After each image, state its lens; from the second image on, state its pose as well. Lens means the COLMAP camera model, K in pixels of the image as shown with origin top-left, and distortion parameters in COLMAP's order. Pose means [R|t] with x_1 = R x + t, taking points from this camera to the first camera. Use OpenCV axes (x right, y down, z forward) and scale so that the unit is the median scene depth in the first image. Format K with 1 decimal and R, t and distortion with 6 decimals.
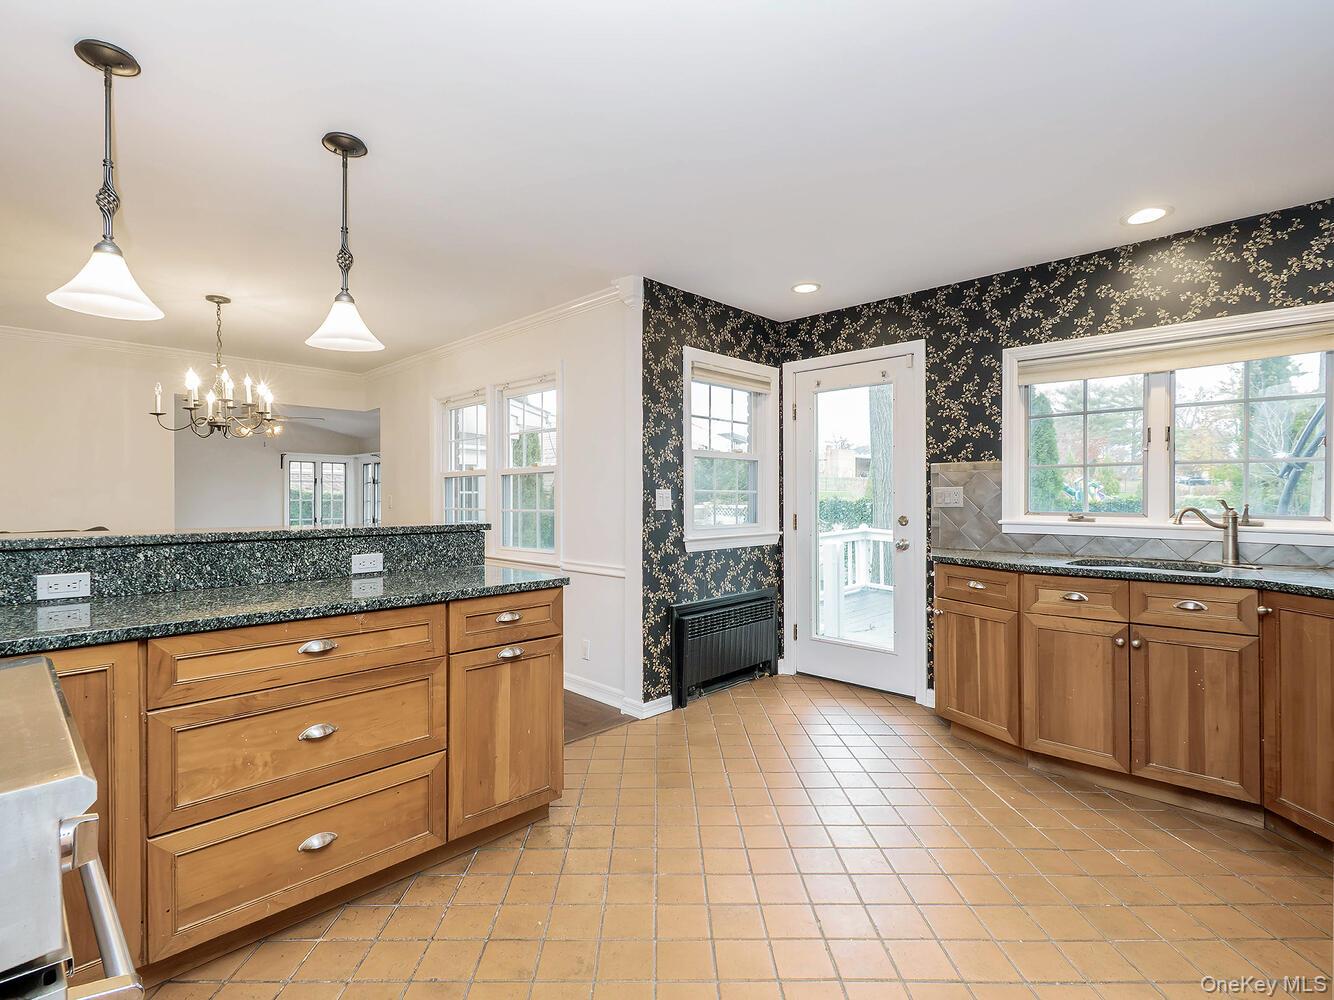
lens RADIAL K [[650.2, 0, 665.4], [0, 650.2, 491.0], [0, 0, 1]] dist [-0.003657, -0.000222]
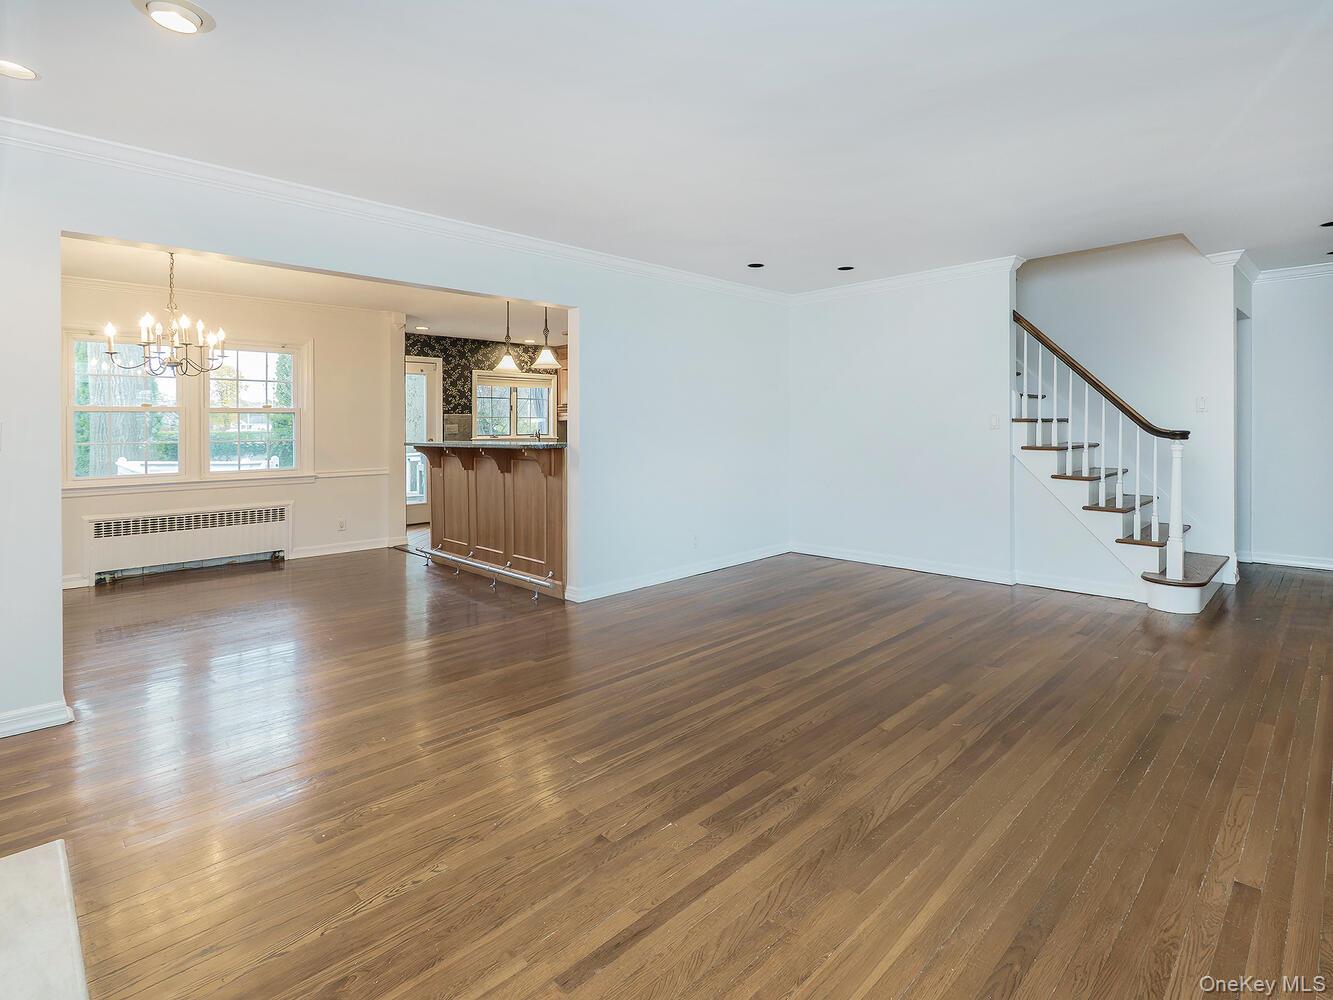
lens RADIAL K [[681.2, 0, 666.1], [0, 681.2, 499.5], [0, 0, 1]] dist [-0.005234, -0.000596]
pose [[0.021069, -0.096307, 0.995129, -2.037266], [0.009680, 0.995323, 0.096121, 0.033650], [-0.999731, 0.007607, 0.021902, 0.188044]]
